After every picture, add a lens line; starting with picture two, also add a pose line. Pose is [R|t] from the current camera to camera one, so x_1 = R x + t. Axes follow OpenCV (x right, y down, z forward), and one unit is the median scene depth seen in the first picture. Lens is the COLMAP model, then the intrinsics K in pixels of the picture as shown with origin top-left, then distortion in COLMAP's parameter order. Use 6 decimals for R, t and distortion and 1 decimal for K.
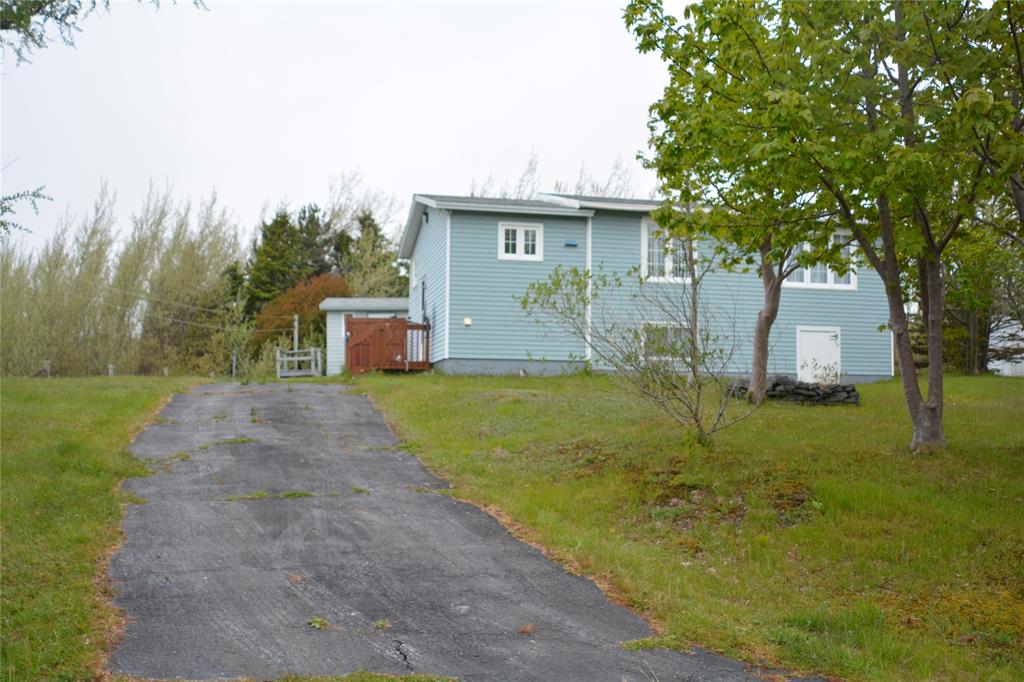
lens RADIAL K [[3529.3, 0, 512.0], [0, 3529.3, 341.0], [0, 0, 1]] dist [-0.024546, -0.111942]
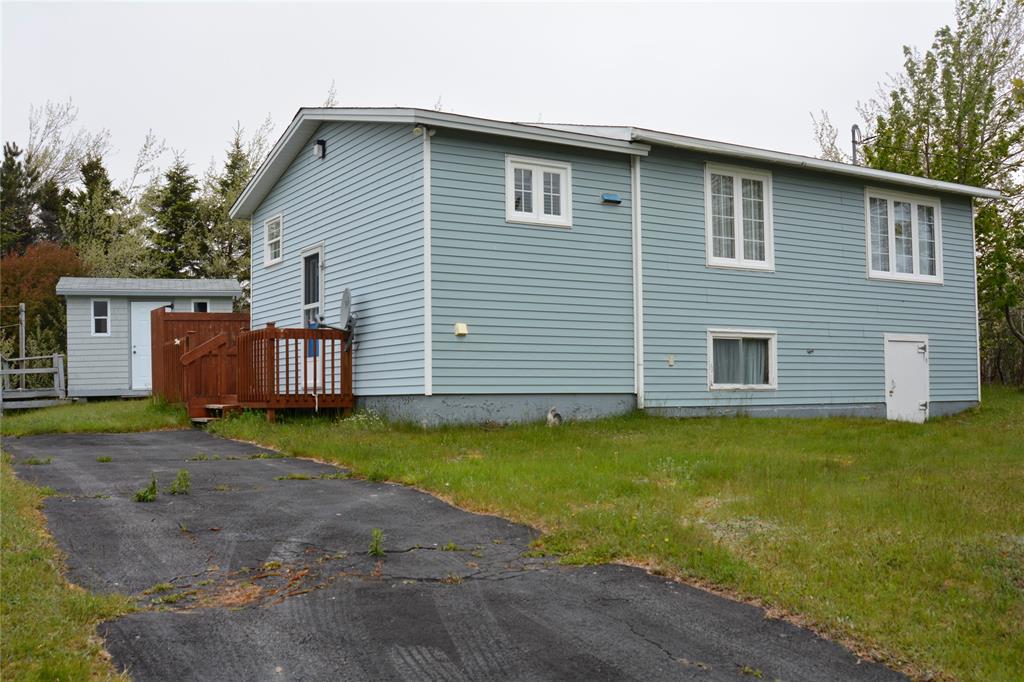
lens RADIAL K [[1266.9, 0, 512.0], [0, 1266.9, 341.0], [0, 0, 1]] dist [-0.081750, -0.002882]
pose [[0.867452, -0.008046, 0.497456, -0.105960], [-0.013723, 0.999102, 0.040088, -0.011777], [-0.497332, -0.041601, 0.866562, 0.818998]]
